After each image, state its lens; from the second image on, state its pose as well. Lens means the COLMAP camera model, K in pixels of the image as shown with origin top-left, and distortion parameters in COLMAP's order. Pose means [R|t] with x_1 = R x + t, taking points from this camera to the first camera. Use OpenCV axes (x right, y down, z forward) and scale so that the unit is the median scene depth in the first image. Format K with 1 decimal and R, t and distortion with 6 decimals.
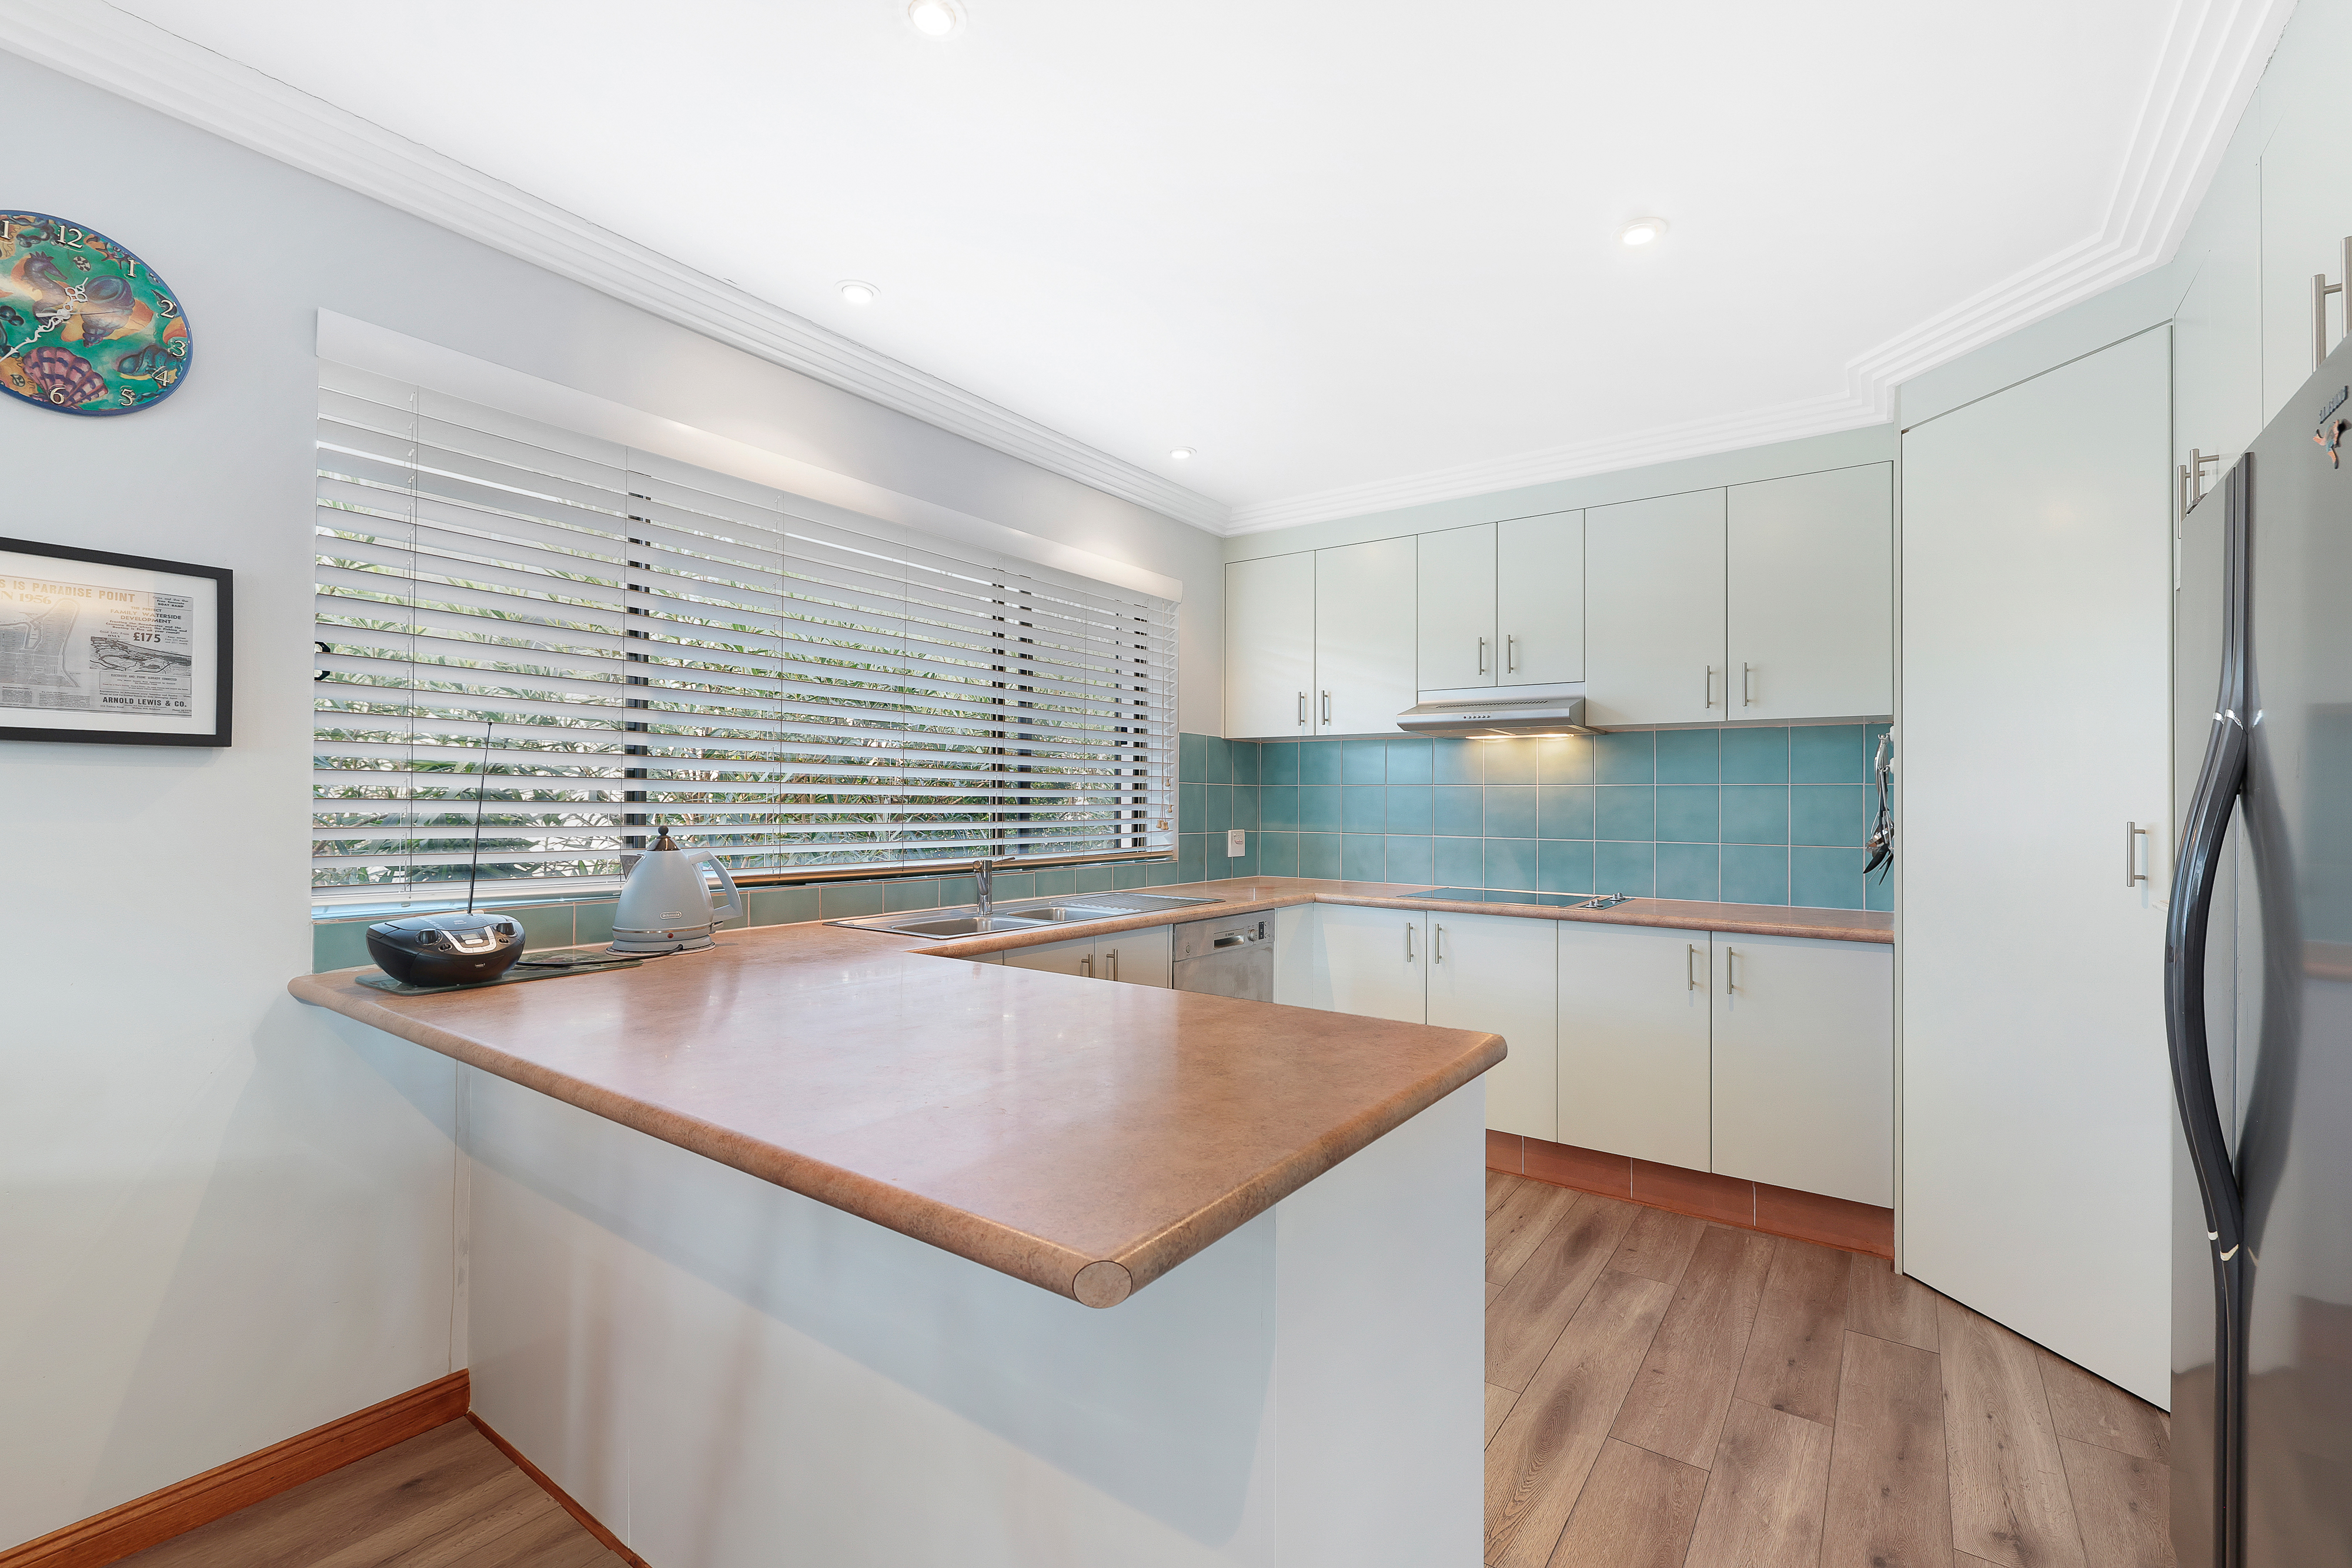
lens RADIAL K [[1013.4, 0, 1176.0], [0, 1013.4, 784.0], [0, 0, 1]] dist [-0.000496, -0.000045]
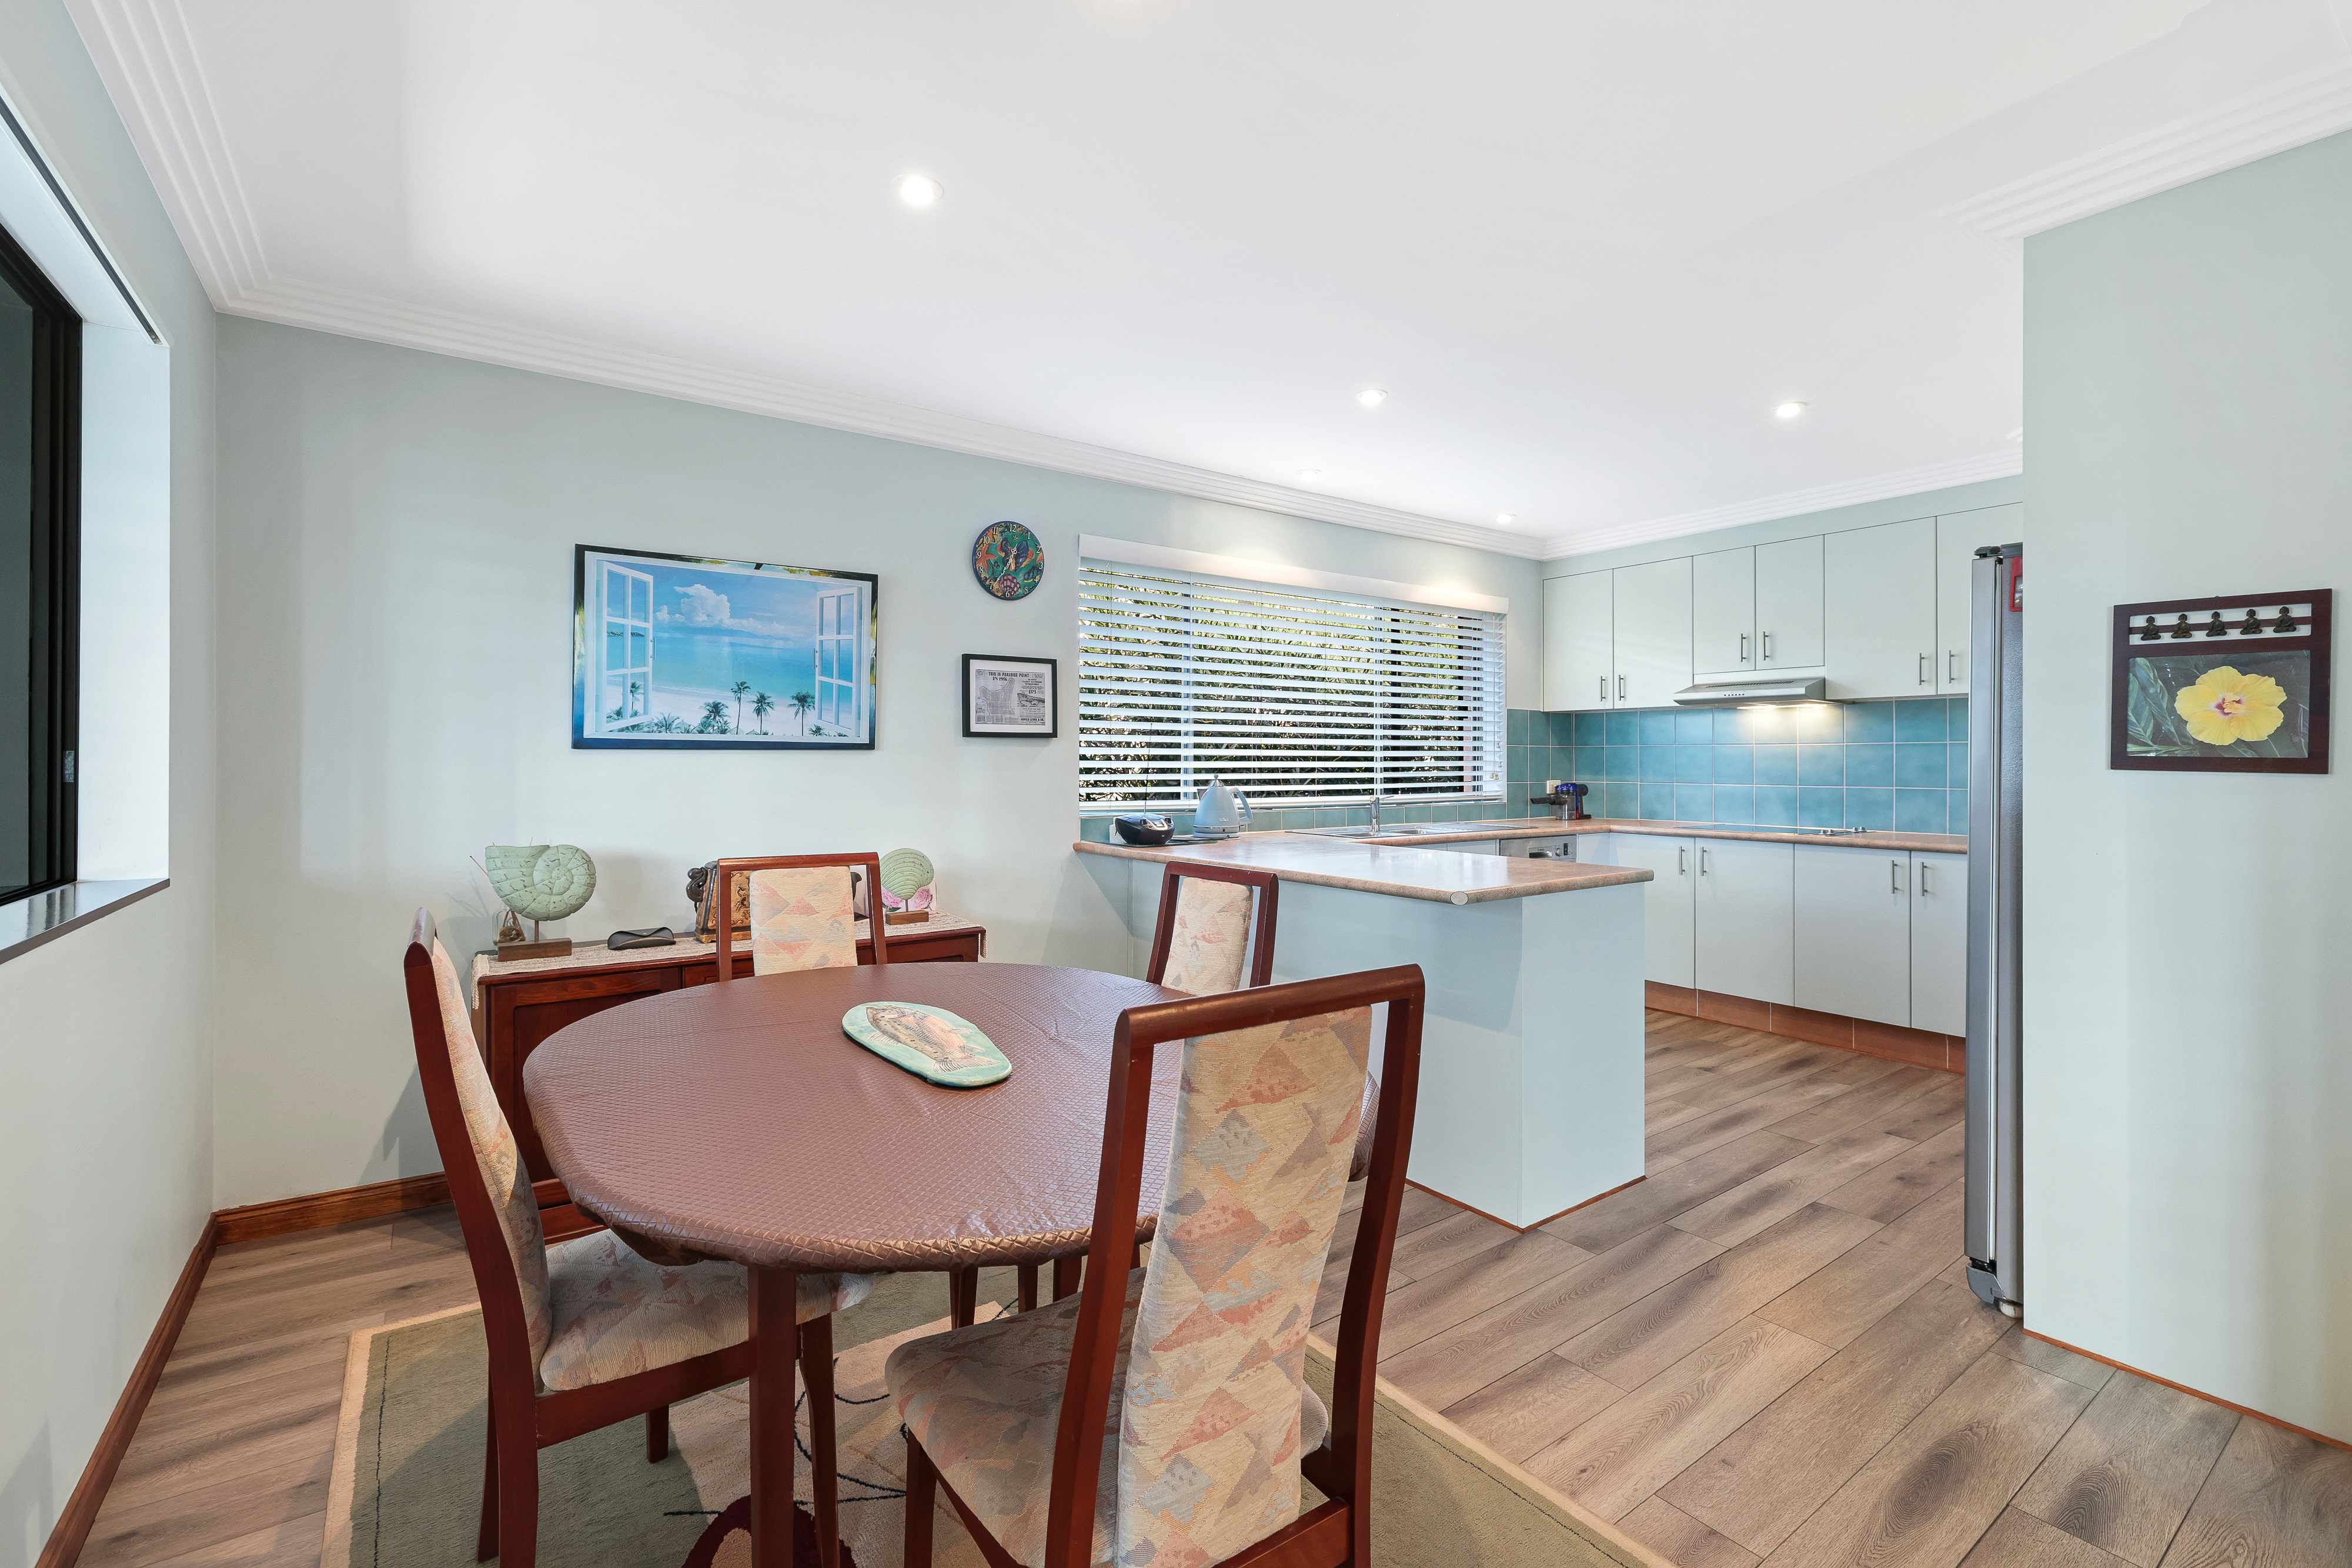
lens RADIAL K [[1037.9, 0, 1176.0], [0, 1037.9, 784.0], [0, 0, 1]] dist [-0.015079, -0.000116]
pose [[0.948871, -0.000811, -0.315663, 0.023469], [0.013146, 0.999231, 0.036950, -0.007712], [0.315391, -0.039210, 0.948152, -0.537978]]
